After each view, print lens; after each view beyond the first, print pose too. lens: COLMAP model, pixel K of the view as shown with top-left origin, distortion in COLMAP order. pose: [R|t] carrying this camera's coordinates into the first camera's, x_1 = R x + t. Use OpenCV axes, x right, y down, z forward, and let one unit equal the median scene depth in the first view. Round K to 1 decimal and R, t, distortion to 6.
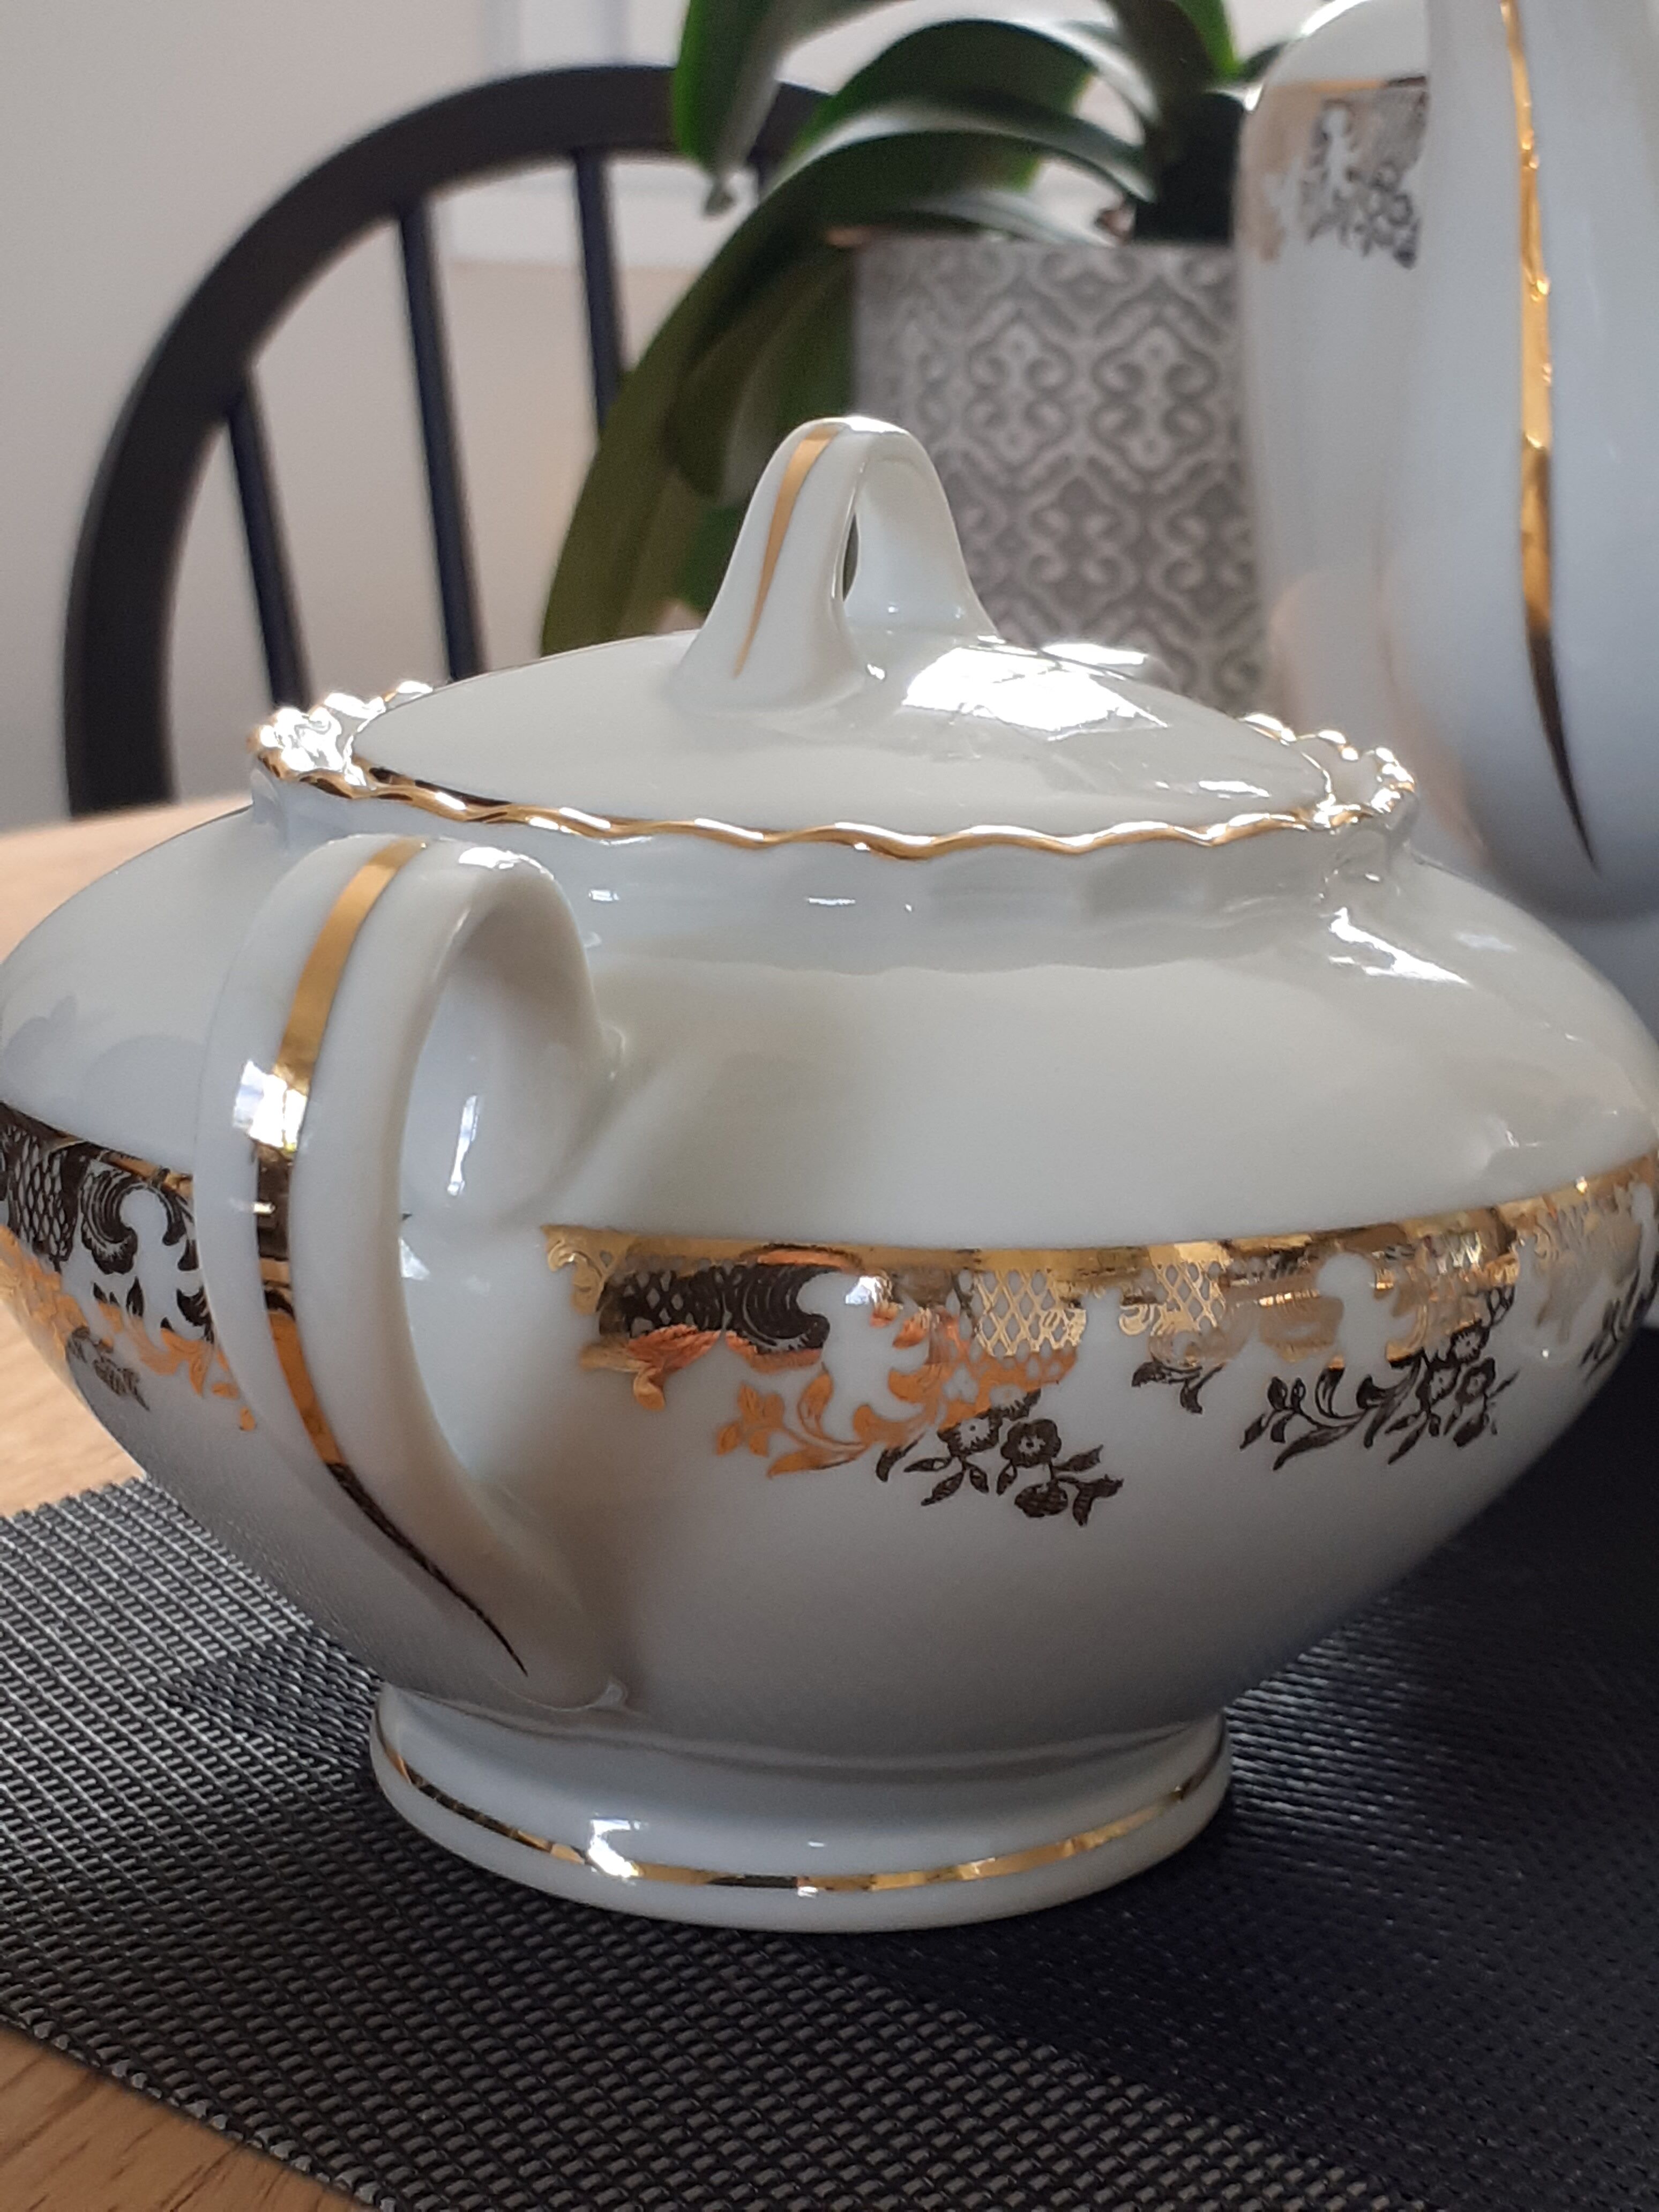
lens RADIAL K [[3393.1, 0, 892.5], [0, 3393.1, 1031.3], [0, 0, 1]] dist [0.157850, 0.000000]
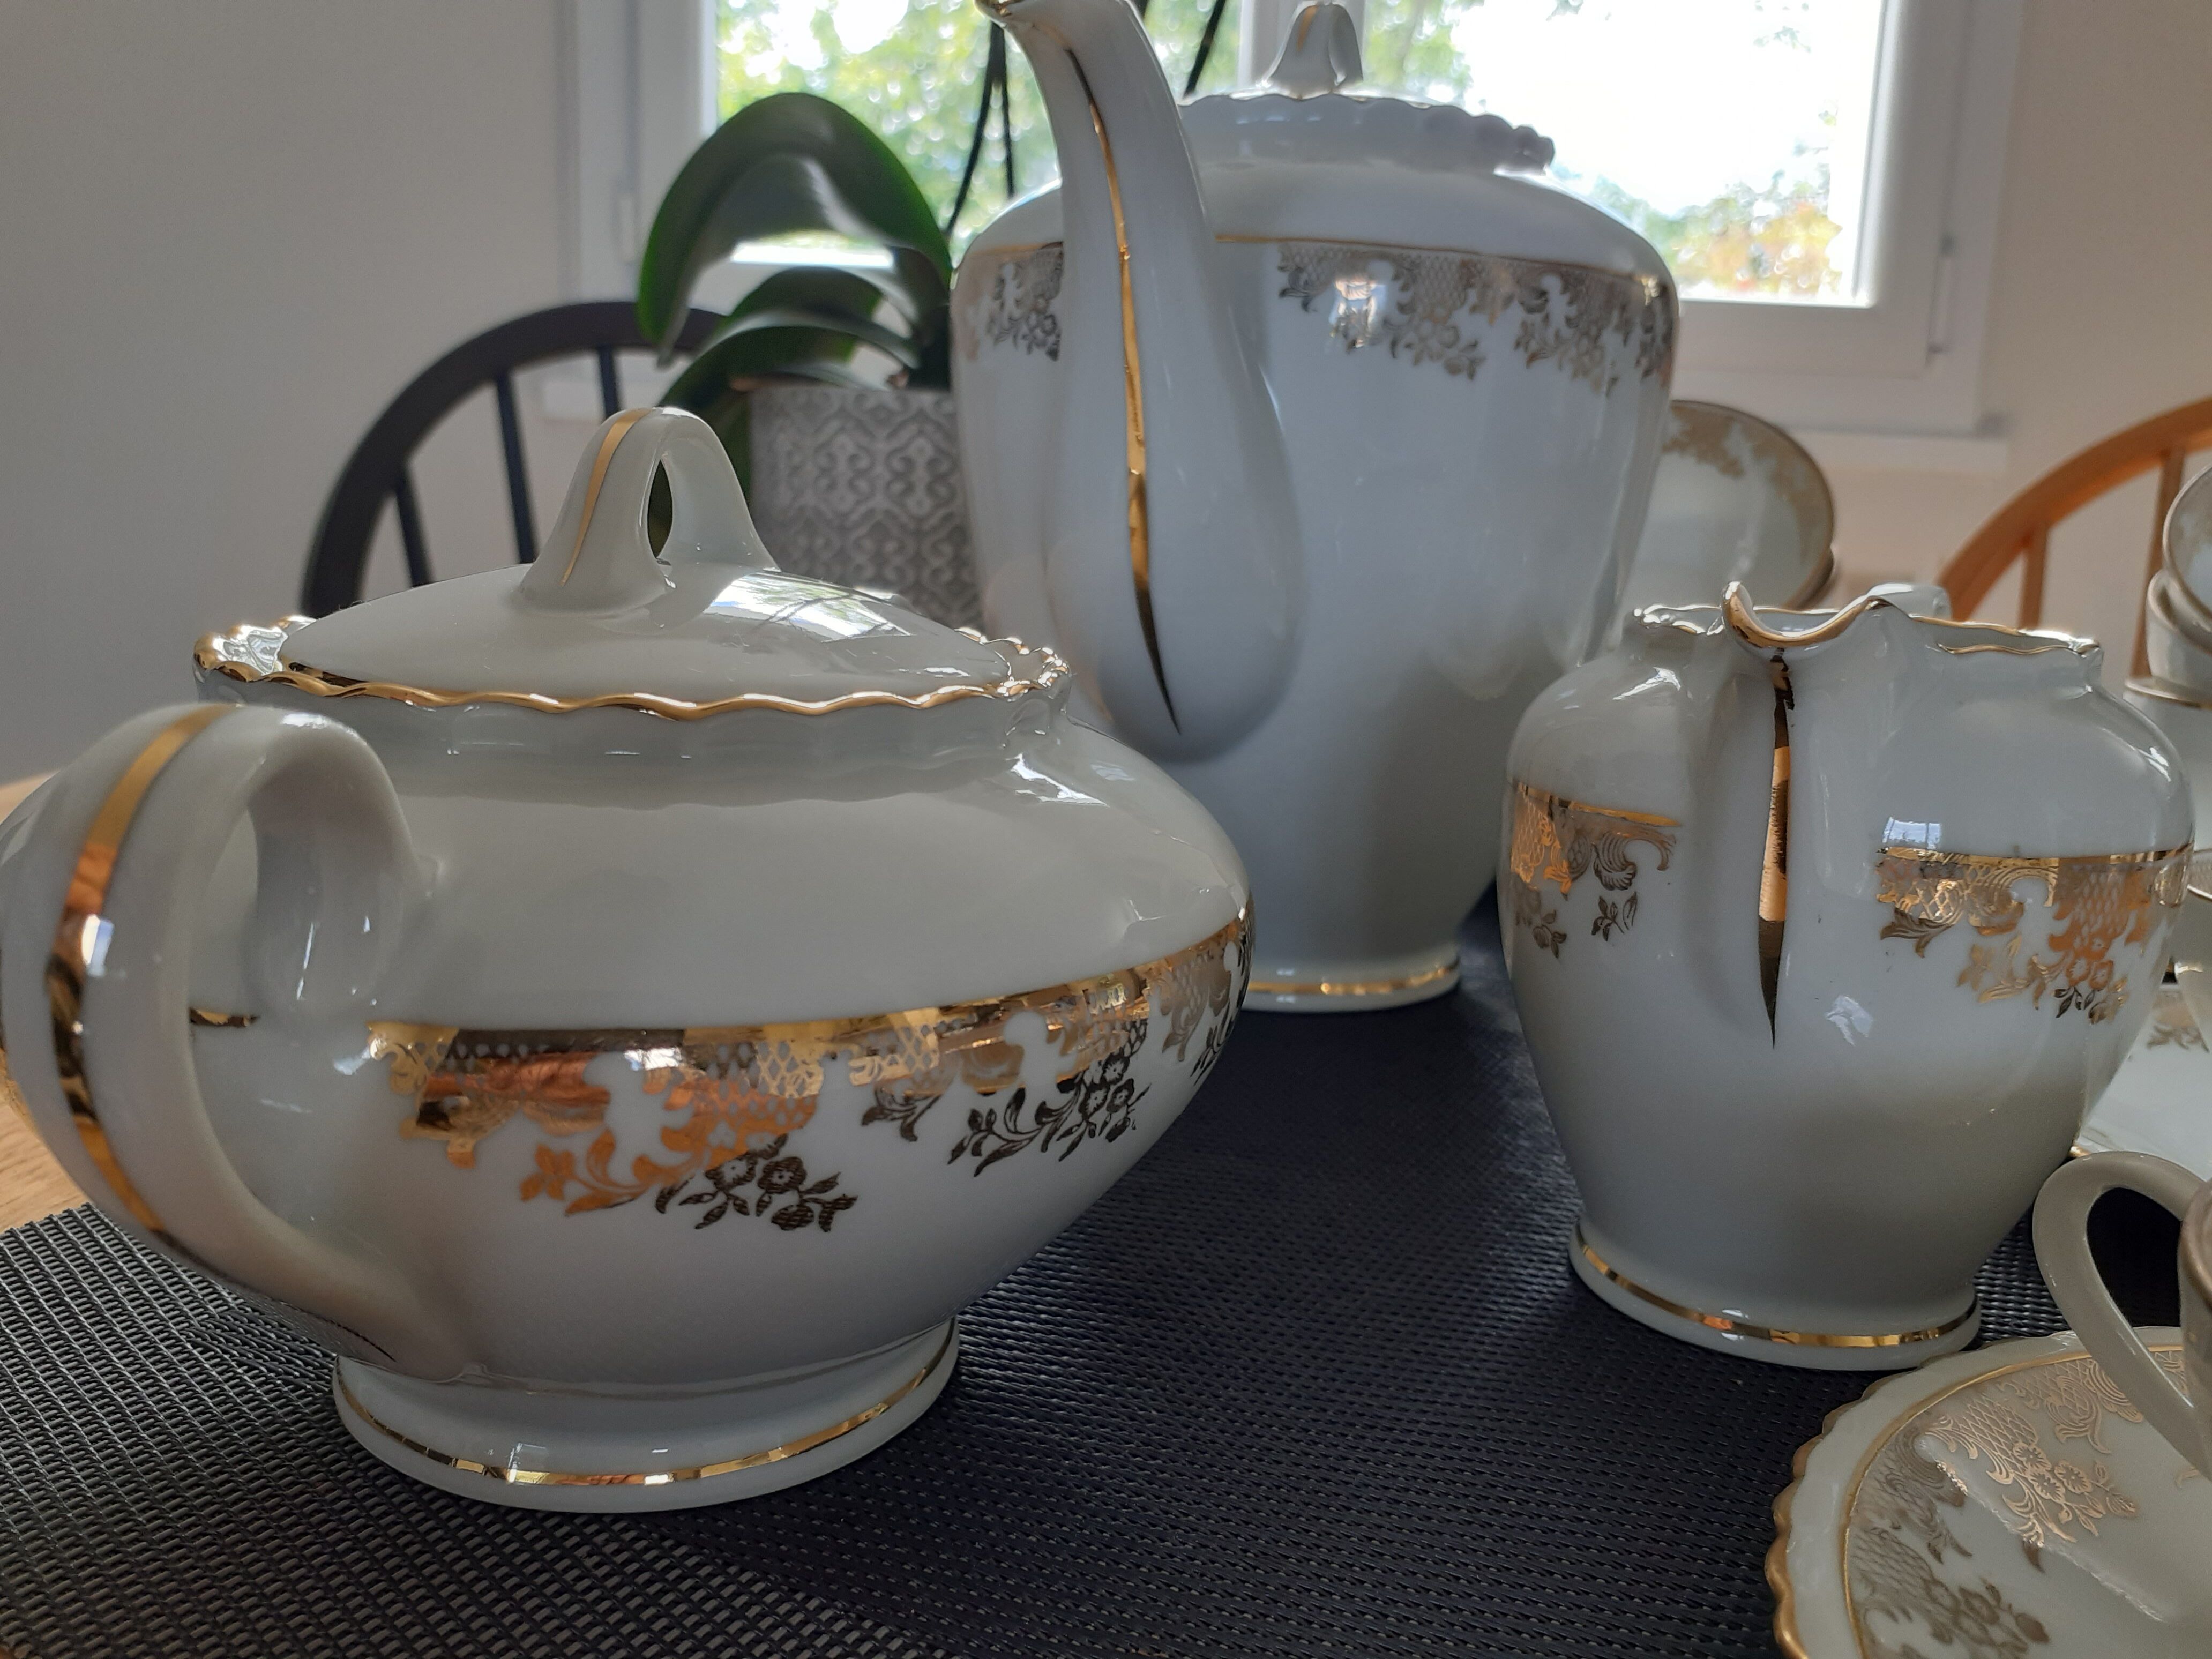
lens RADIAL K [[3393.1, 0, 1105.4], [0, 3393.1, 819.4], [0, 0, 1]] dist [0.157850, 0.000000]
pose [[0.986338, -0.022404, 0.163203, -0.066603], [0.024767, 0.999616, -0.012462, 0.009828], [-0.162861, 0.016333, 0.986514, -0.416088]]
